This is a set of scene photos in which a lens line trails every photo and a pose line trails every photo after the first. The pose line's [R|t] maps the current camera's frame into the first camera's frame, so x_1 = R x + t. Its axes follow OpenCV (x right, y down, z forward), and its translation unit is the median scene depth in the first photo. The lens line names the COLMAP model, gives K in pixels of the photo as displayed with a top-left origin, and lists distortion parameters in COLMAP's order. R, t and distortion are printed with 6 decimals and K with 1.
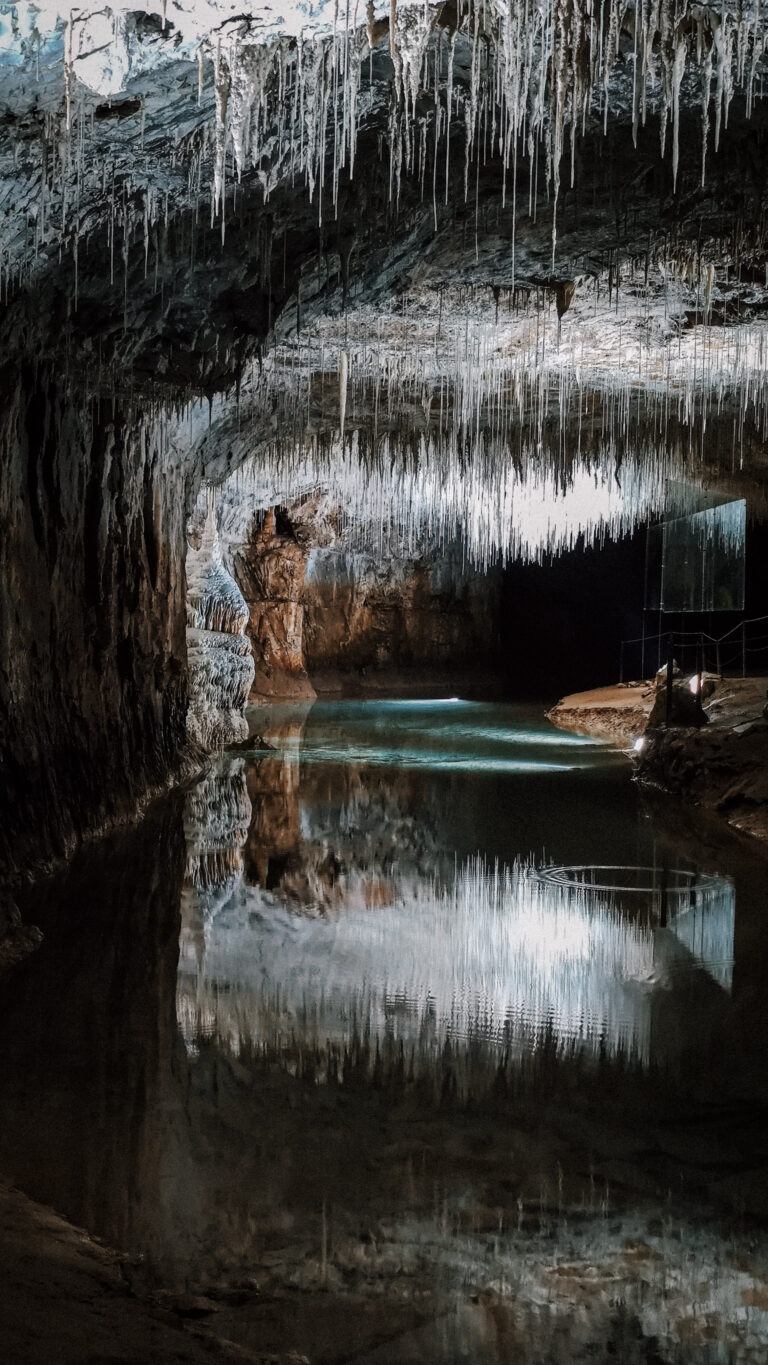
lens RADIAL K [[1996.9, 0, 384.1], [0, 1996.9, 689.4], [0, 0, 1]] dist [0.099921, 0.000000]
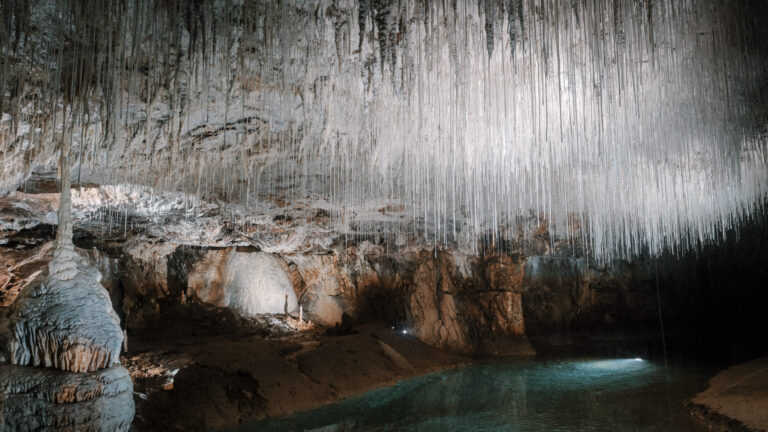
lens RADIAL K [[543.3, 0, 386.7], [0, 543.3, 212.7], [0, 0, 1]] dist [0.035776, -0.011256]
pose [[0.854811, -0.098050, -0.509593, 0.137955], [0.011747, 0.985393, -0.169893, -0.049763], [0.518807, 0.139240, 0.843476, 0.879102]]
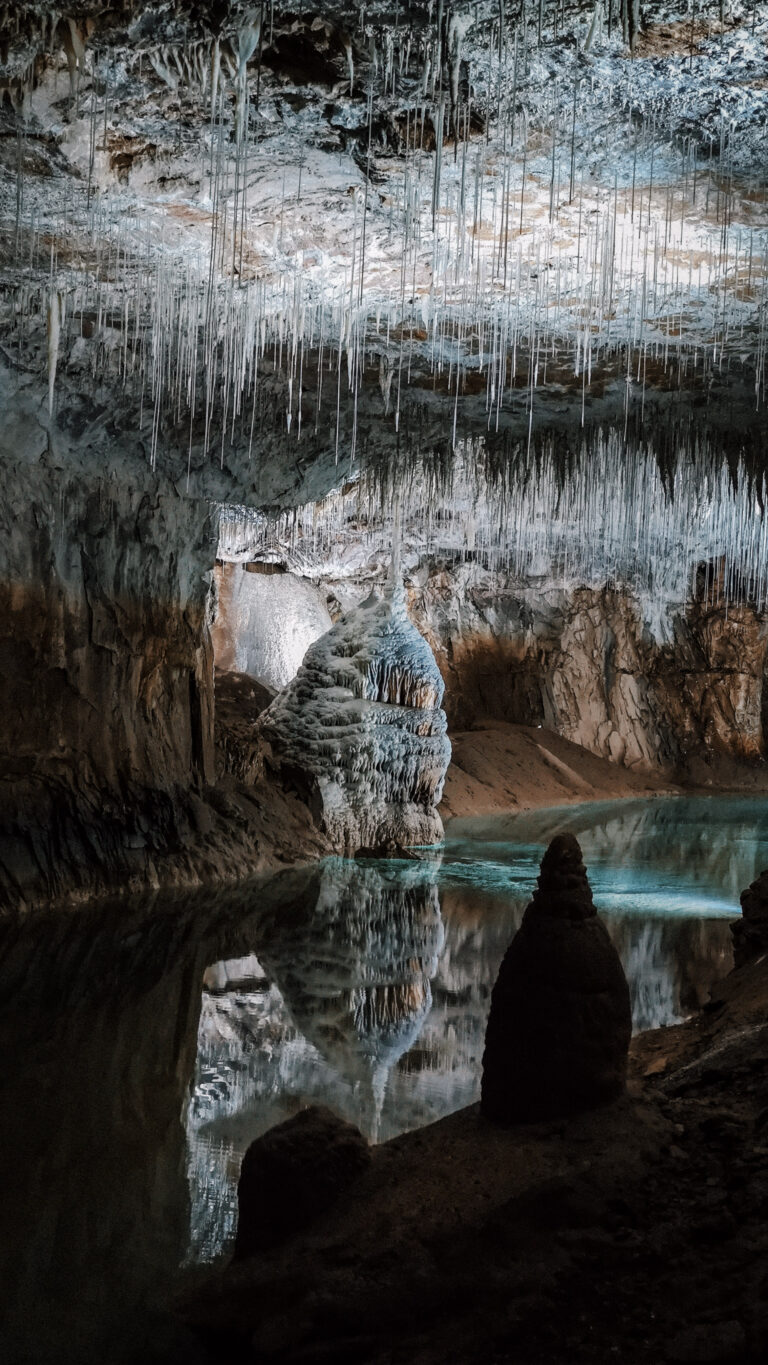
lens RADIAL K [[1996.9, 0, 382.9], [0, 1996.9, 680.7], [0, 0, 1]] dist [0.099921, 0.000000]
pose [[0.912071, 0.017445, -0.409660, 0.234343], [-0.034564, 0.998810, -0.034420, -0.010947], [0.408572, 0.045553, 0.911589, 0.277446]]
